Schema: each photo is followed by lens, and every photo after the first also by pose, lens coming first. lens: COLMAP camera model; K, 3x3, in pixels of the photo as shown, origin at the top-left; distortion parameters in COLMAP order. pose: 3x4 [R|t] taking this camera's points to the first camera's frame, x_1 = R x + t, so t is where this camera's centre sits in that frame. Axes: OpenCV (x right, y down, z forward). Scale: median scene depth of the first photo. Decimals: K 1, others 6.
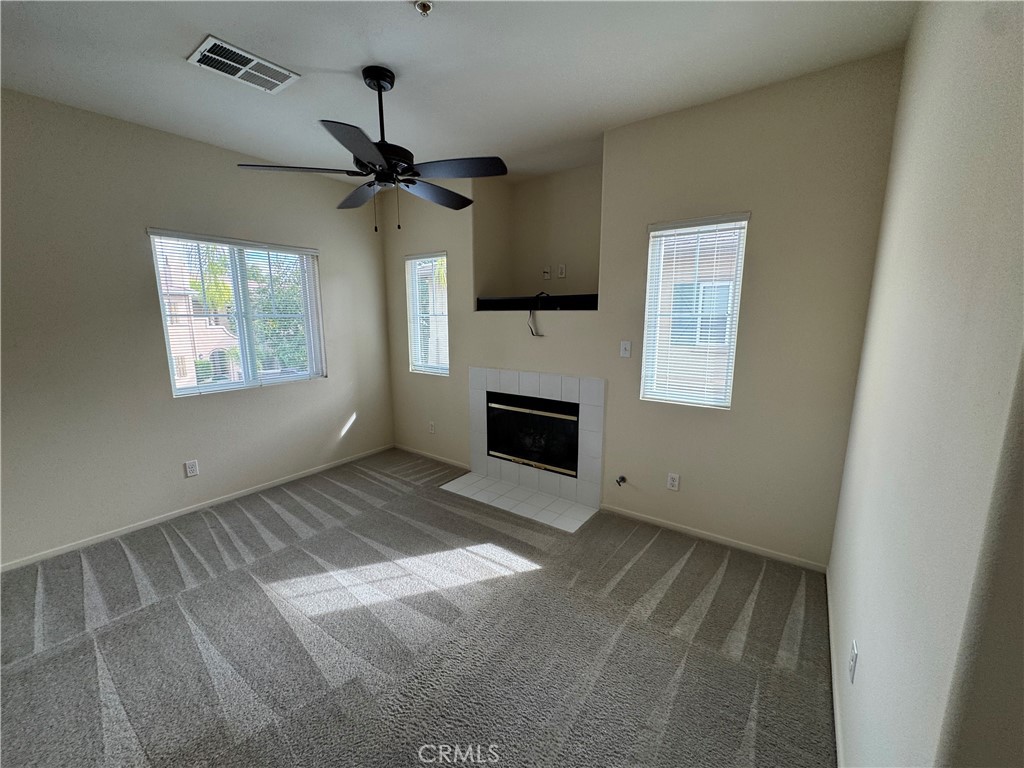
lens RADIAL K [[417.9, 0, 515.8], [0, 417.9, 386.6], [0, 0, 1]] dist [-0.001021, -0.000026]
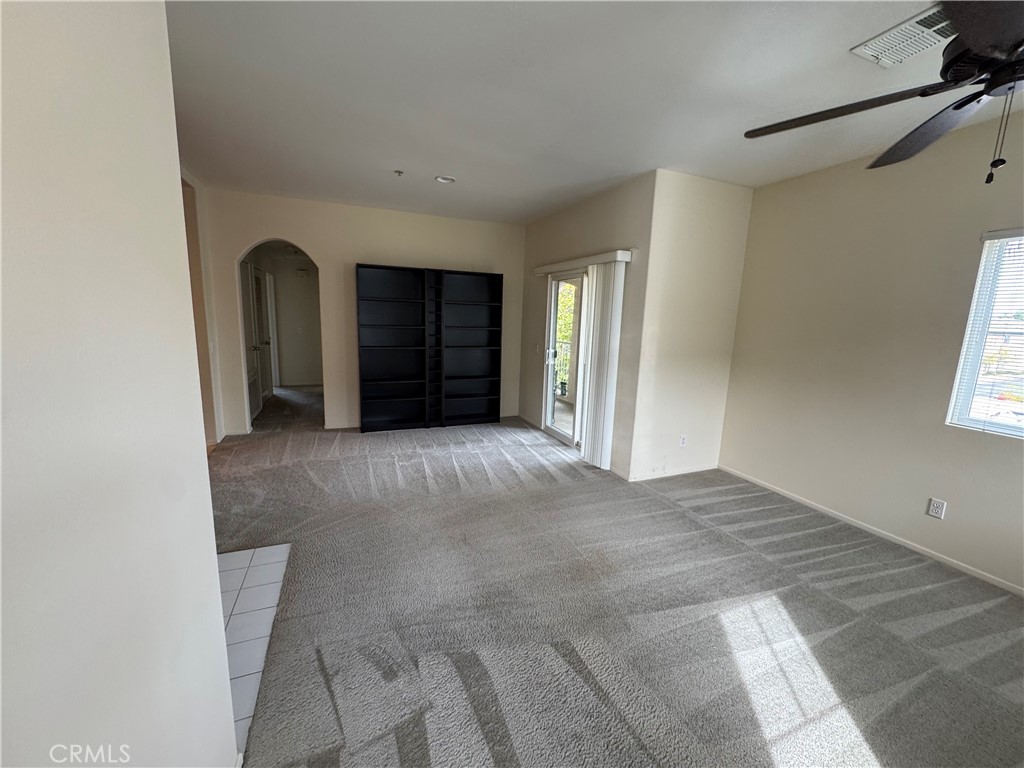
lens RADIAL K [[417.9, 0, 512.7], [0, 417.9, 382.1], [0, 0, 1]] dist [-0.001021, -0.000026]
pose [[-0.519918, 0.123900, -0.845183, 0.474565], [-0.185034, 0.949598, 0.253032, -0.136596], [0.833935, 0.287944, -0.470788, 0.735463]]
